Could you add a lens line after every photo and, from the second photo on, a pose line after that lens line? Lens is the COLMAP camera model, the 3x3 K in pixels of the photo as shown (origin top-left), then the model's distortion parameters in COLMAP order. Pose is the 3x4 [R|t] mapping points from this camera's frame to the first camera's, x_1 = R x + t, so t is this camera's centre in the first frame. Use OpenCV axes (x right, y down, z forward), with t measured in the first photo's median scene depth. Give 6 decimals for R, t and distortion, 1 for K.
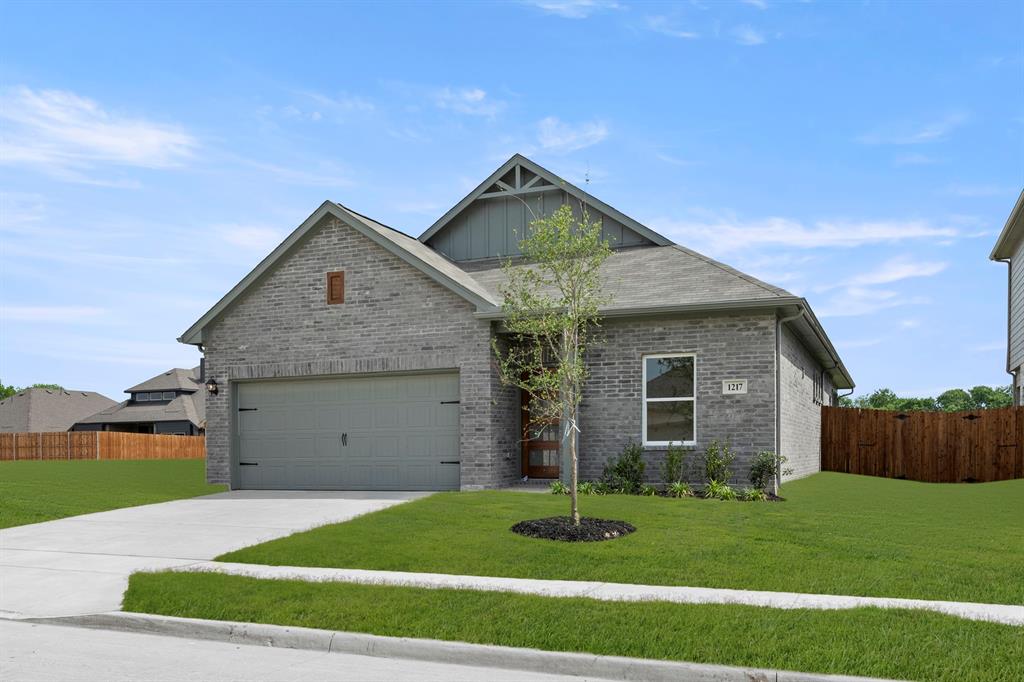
lens RADIAL K [[673.1, 0, 509.9], [0, 673.1, 347.4], [0, 0, 1]] dist [0.009203, -0.011185]
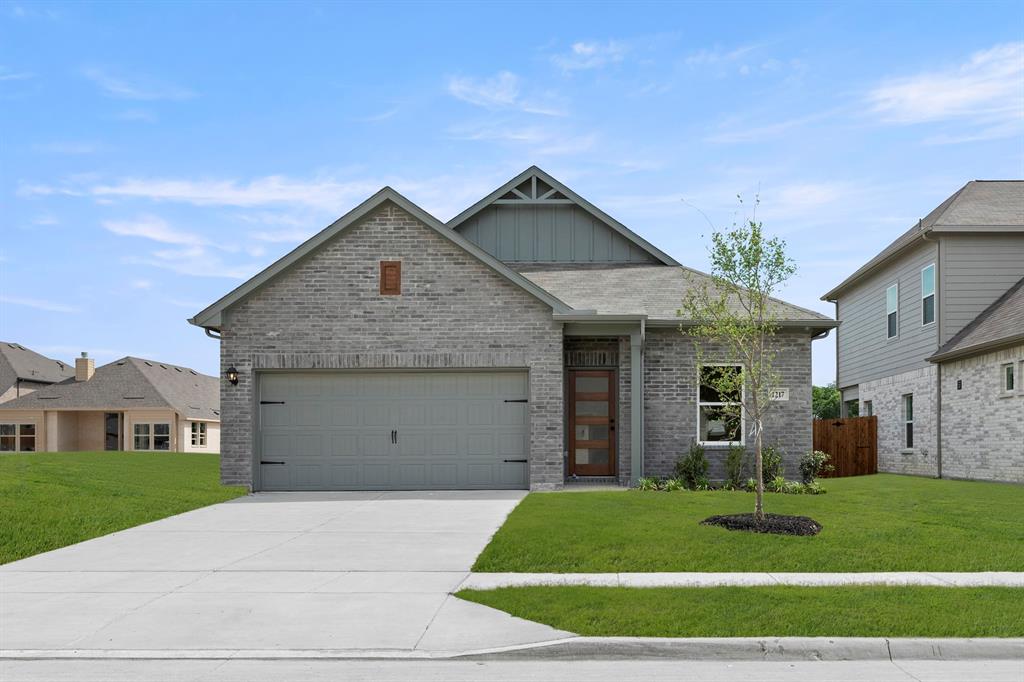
lens RADIAL K [[622.3, 0, 511.3], [0, 622.3, 343.1], [0, 0, 1]] dist [-0.002349, -0.000351]
pose [[0.952382, 0.055424, 0.299827, -0.391251], [-0.050158, 0.998422, -0.025237, 0.019490], [-0.300753, 0.008997, 0.953660, 0.117145]]
